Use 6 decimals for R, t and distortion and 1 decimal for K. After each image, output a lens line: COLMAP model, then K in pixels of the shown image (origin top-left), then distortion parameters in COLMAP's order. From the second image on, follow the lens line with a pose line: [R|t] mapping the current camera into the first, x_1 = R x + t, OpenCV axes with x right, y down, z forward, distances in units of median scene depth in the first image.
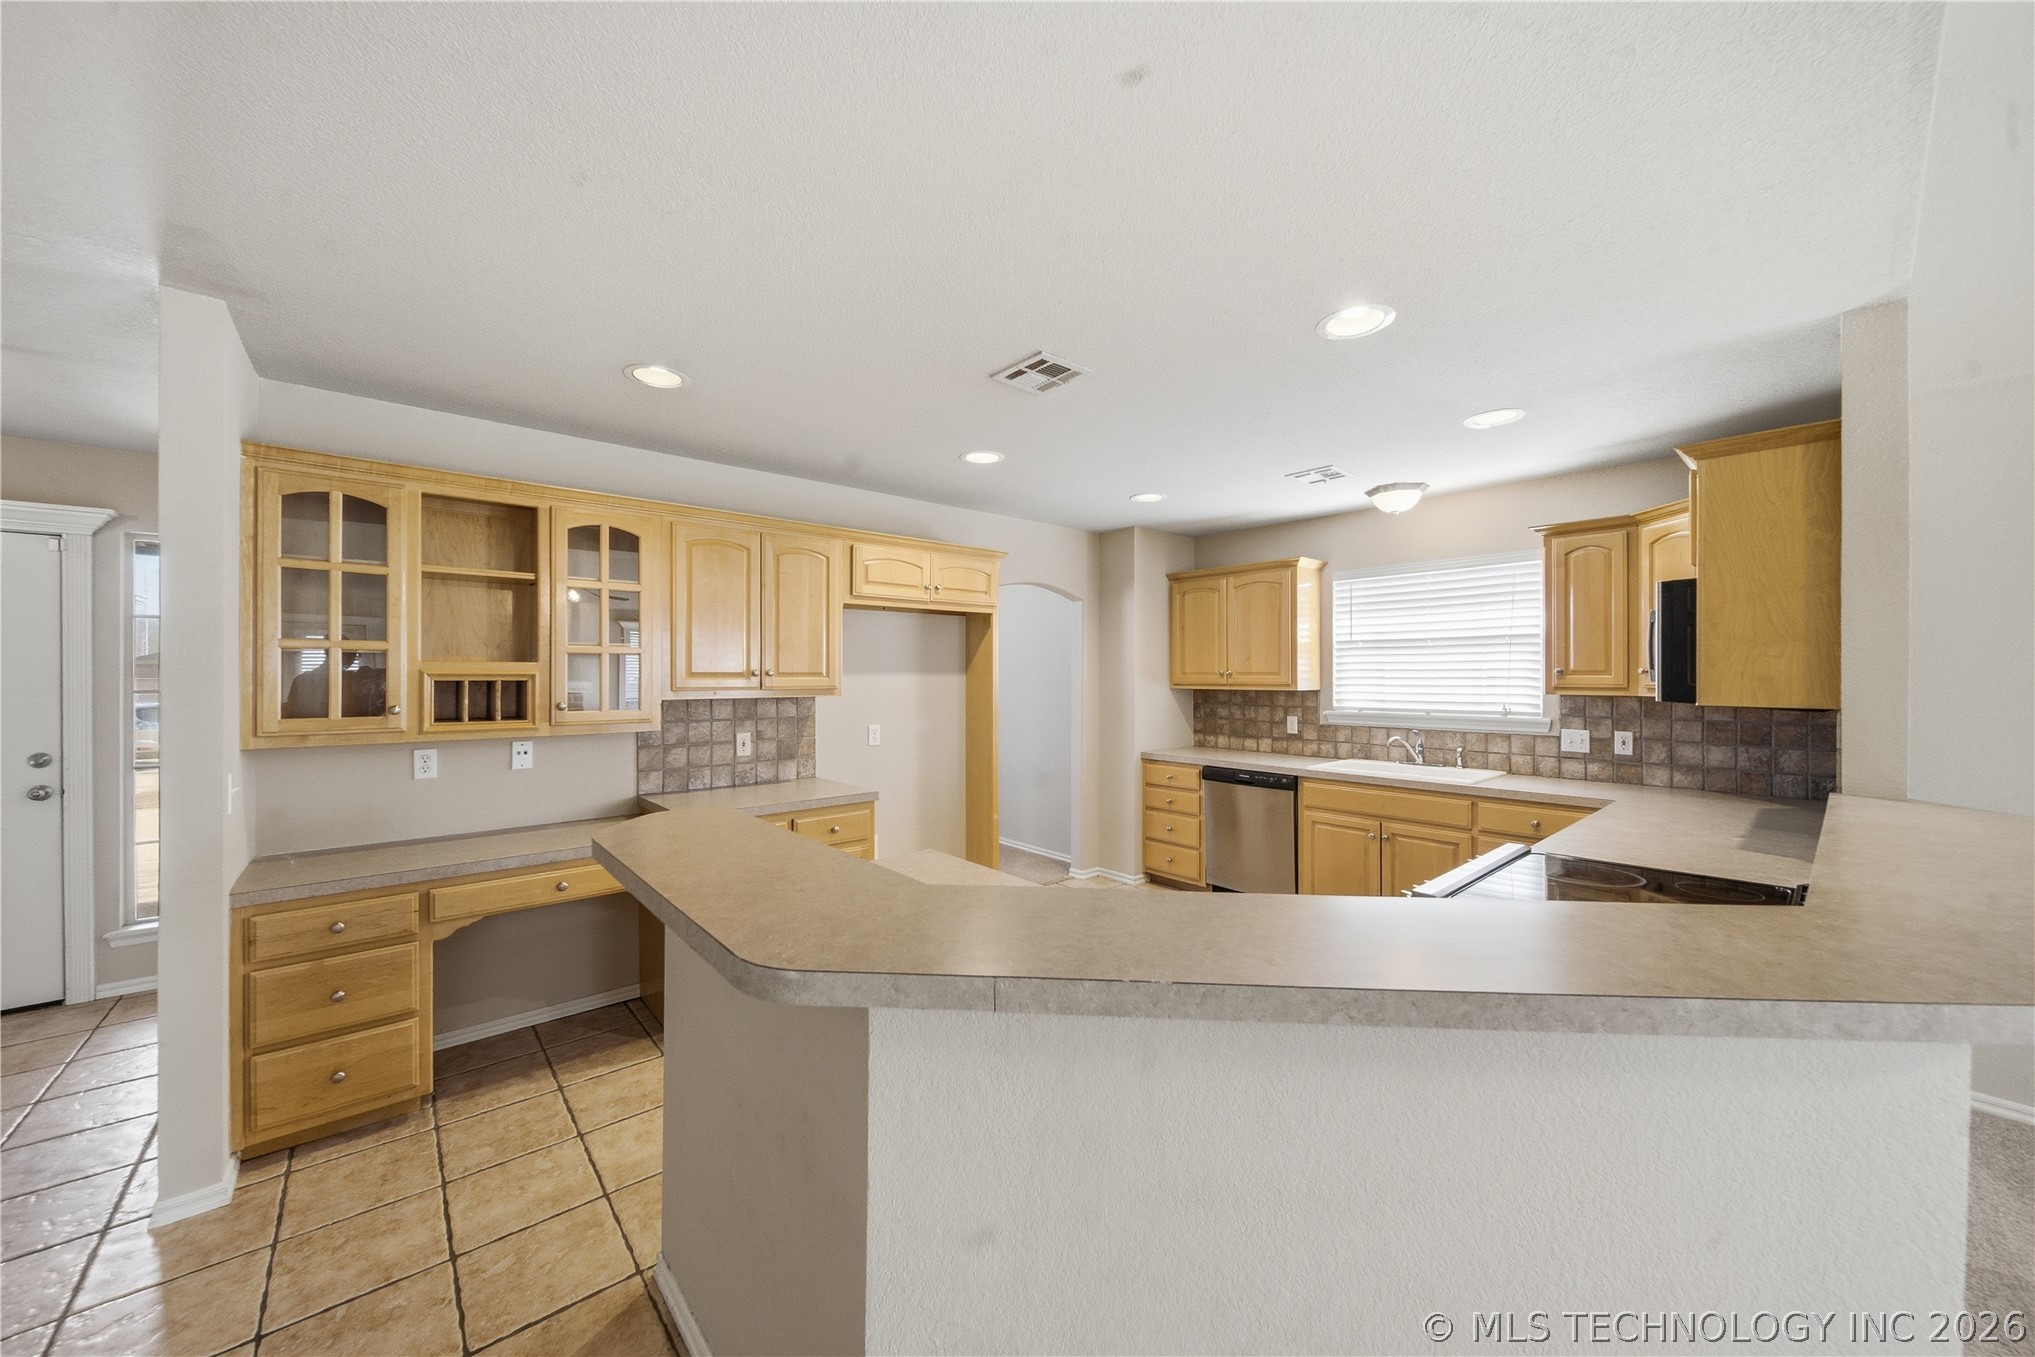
lens RADIAL K [[722.2, 0, 1001.9], [0, 722.2, 677.0], [0, 0, 1]] dist [-0.004078, -0.000401]
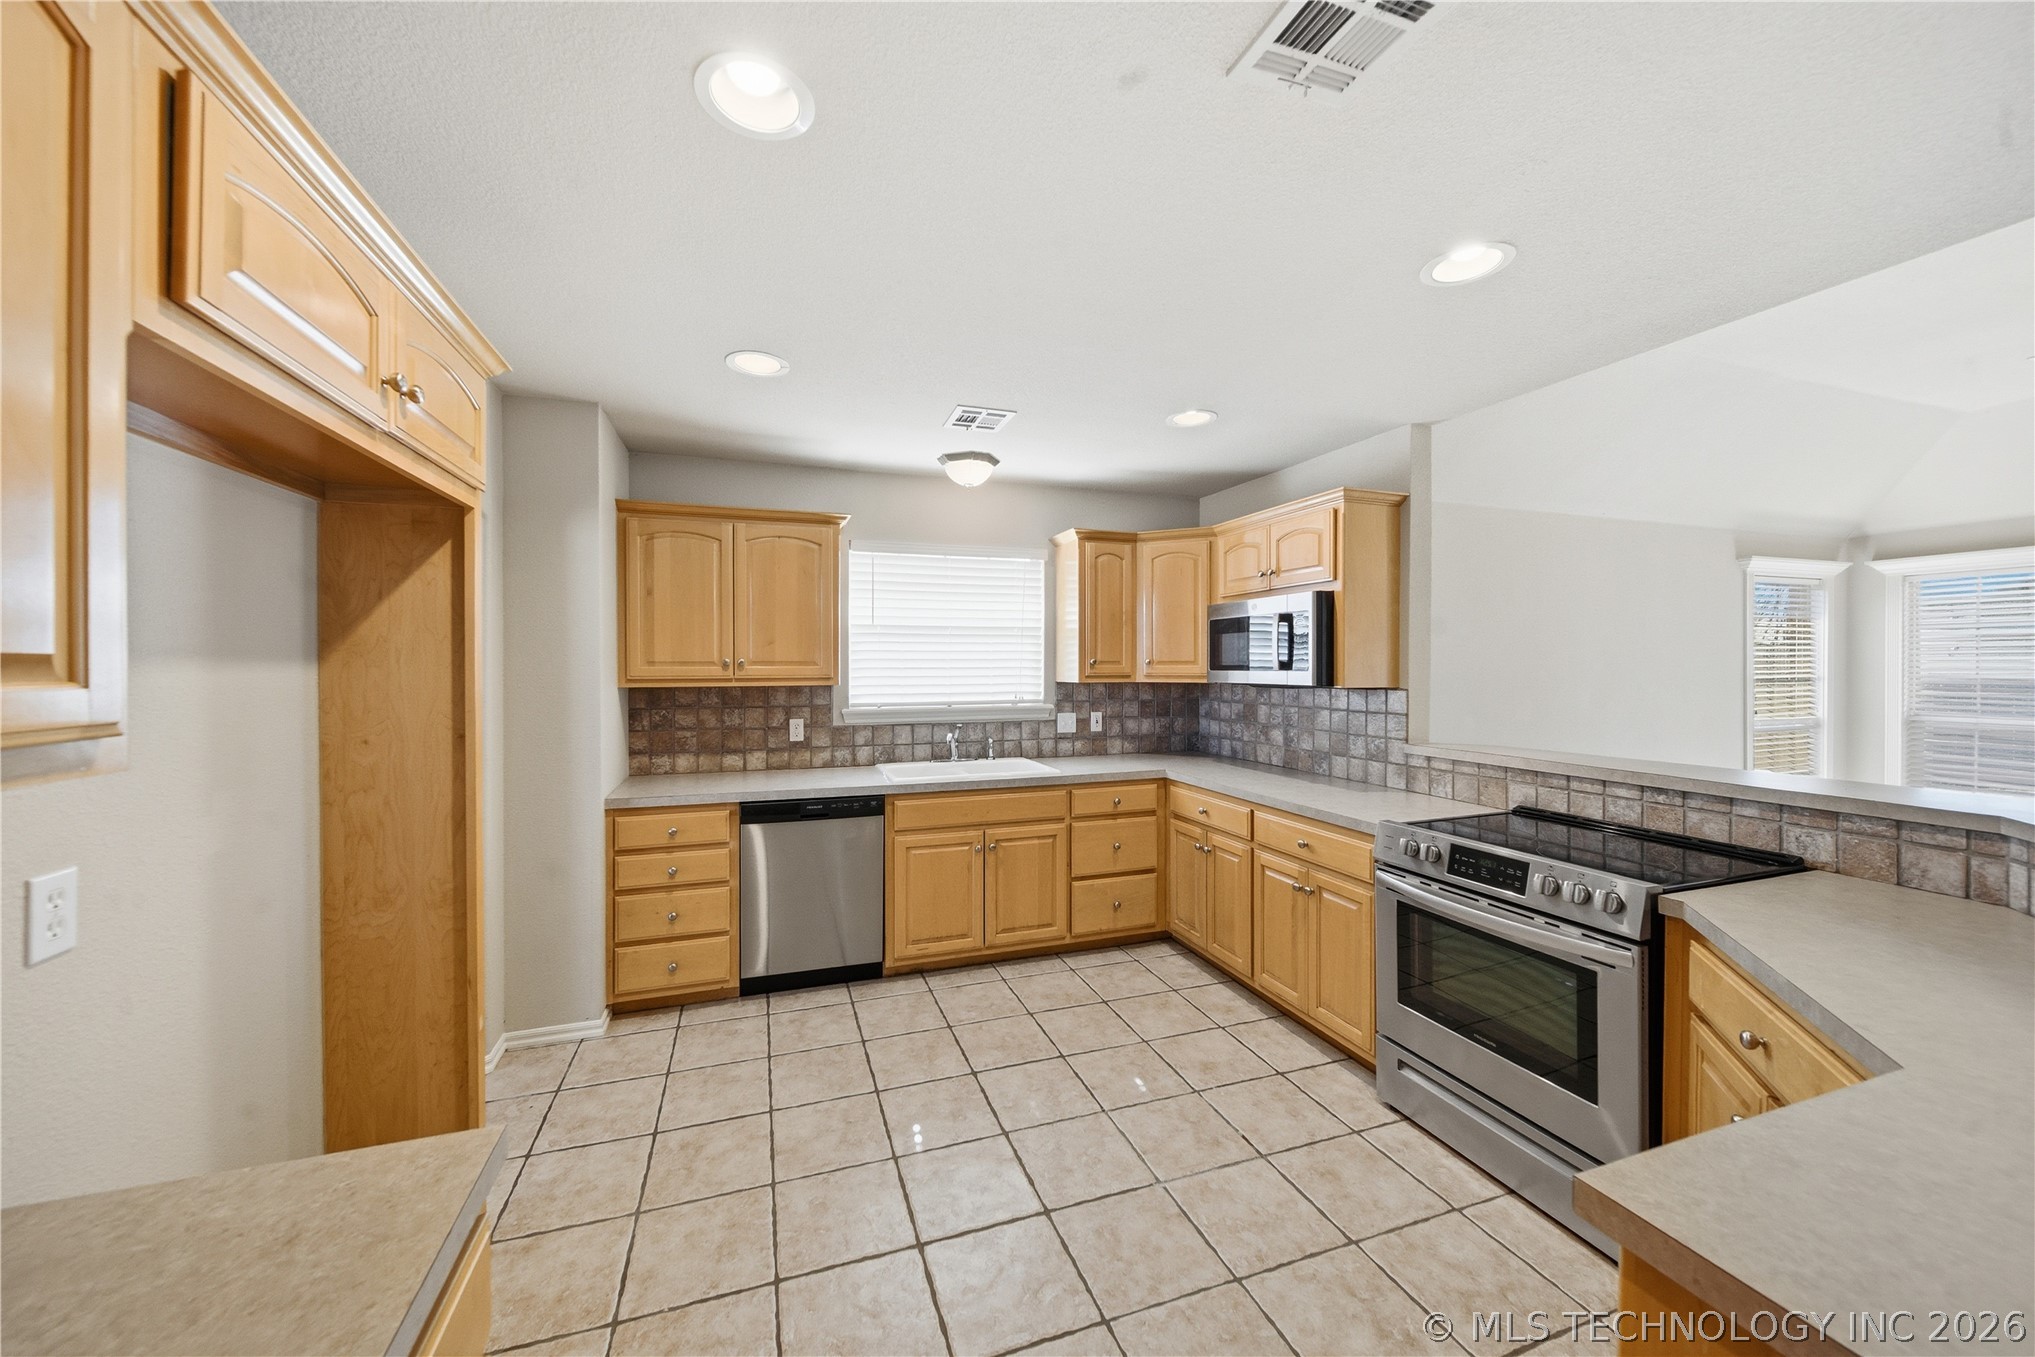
lens RADIAL K [[722.2, 0, 986.1], [0, 722.2, 668.8], [0, 0, 1]] dist [-0.004078, -0.000401]
pose [[0.378290, -0.005957, 0.925668, -0.318430], [0.003163, 0.999982, 0.005143, -0.002988], [-0.925682, 0.000983, 0.378302, 0.710777]]
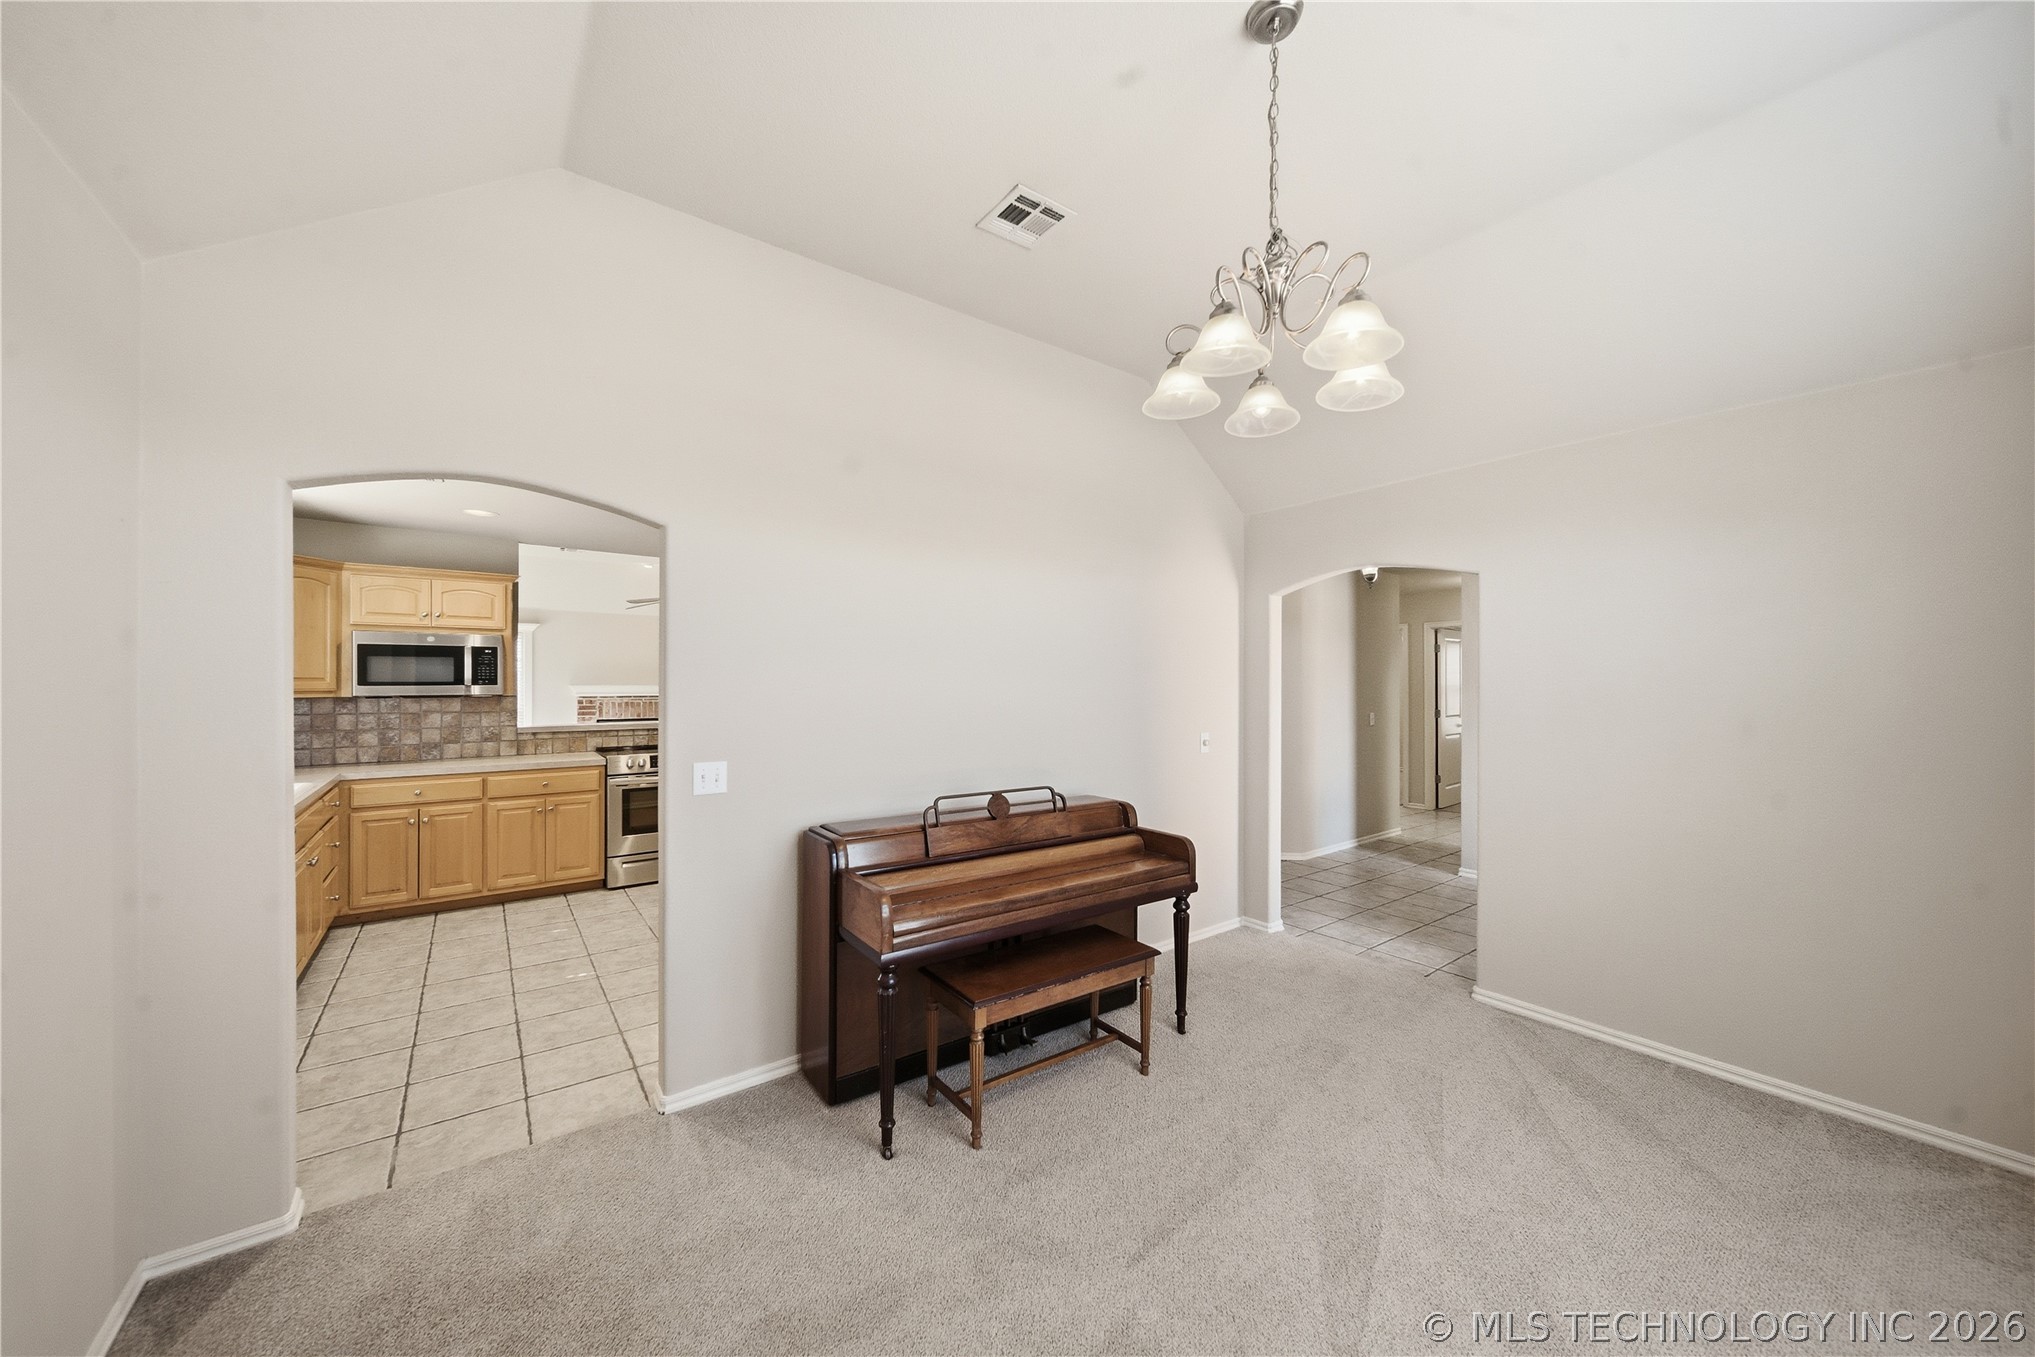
lens RADIAL K [[722.2, 0, 1011.3], [0, 722.2, 682.9], [0, 0, 1]] dist [-0.004078, -0.000401]
pose [[-0.998145, -0.002318, 0.060838, -0.425266], [-0.002082, 0.999990, 0.003940, -0.006335], [-0.060847, 0.003806, -0.998140, 1.965466]]
